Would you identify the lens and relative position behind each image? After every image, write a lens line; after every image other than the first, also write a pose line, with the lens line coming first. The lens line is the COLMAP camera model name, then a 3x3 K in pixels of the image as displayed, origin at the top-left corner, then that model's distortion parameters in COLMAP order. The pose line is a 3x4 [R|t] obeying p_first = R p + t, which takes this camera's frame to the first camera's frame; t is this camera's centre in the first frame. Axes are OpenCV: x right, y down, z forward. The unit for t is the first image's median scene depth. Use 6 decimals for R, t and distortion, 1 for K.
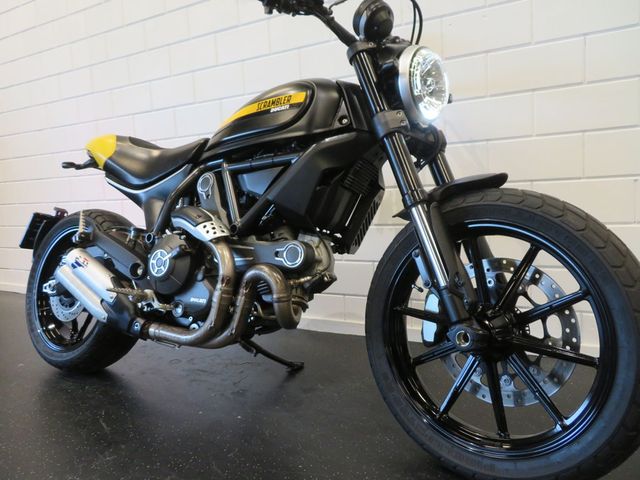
lens RADIAL K [[461.8, 0, 319.1], [0, 461.8, 249.6], [0, 0, 1]] dist [-0.000907, 0.001468]
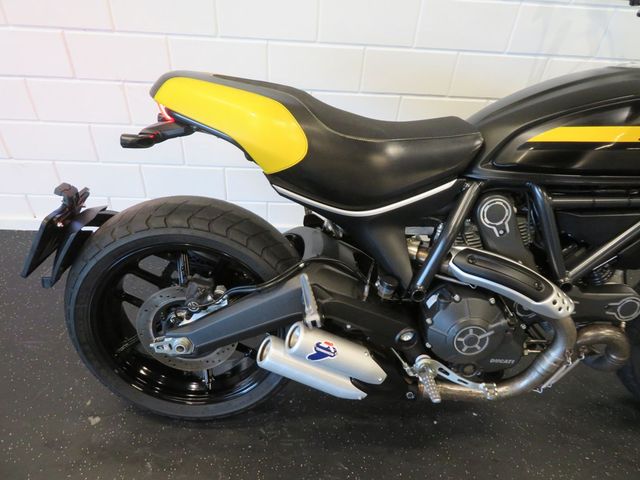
lens RADIAL K [[447.0, 0, 320.0], [0, 447.0, 240.0], [0, 0, 1]] dist [-0.002487, -0.000449]
pose [[0.848049, -0.252134, 0.466091, -0.881521], [-0.046961, 0.840335, 0.540029, -0.510627], [-0.527832, -0.479859, 0.700806, 0.713189]]
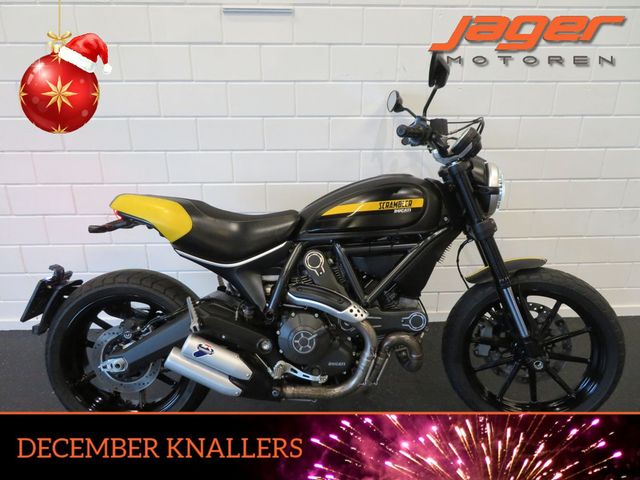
lens RADIAL K [[447.0, 0, 320.0], [0, 447.0, 240.0], [0, 0, 1]] dist [-0.002487, -0.000449]
pose [[0.848664, -0.136337, 0.511060, -0.874444], [0.018409, 0.973237, 0.229064, -0.492279], [-0.528612, -0.184990, 0.828461, 0.095016]]
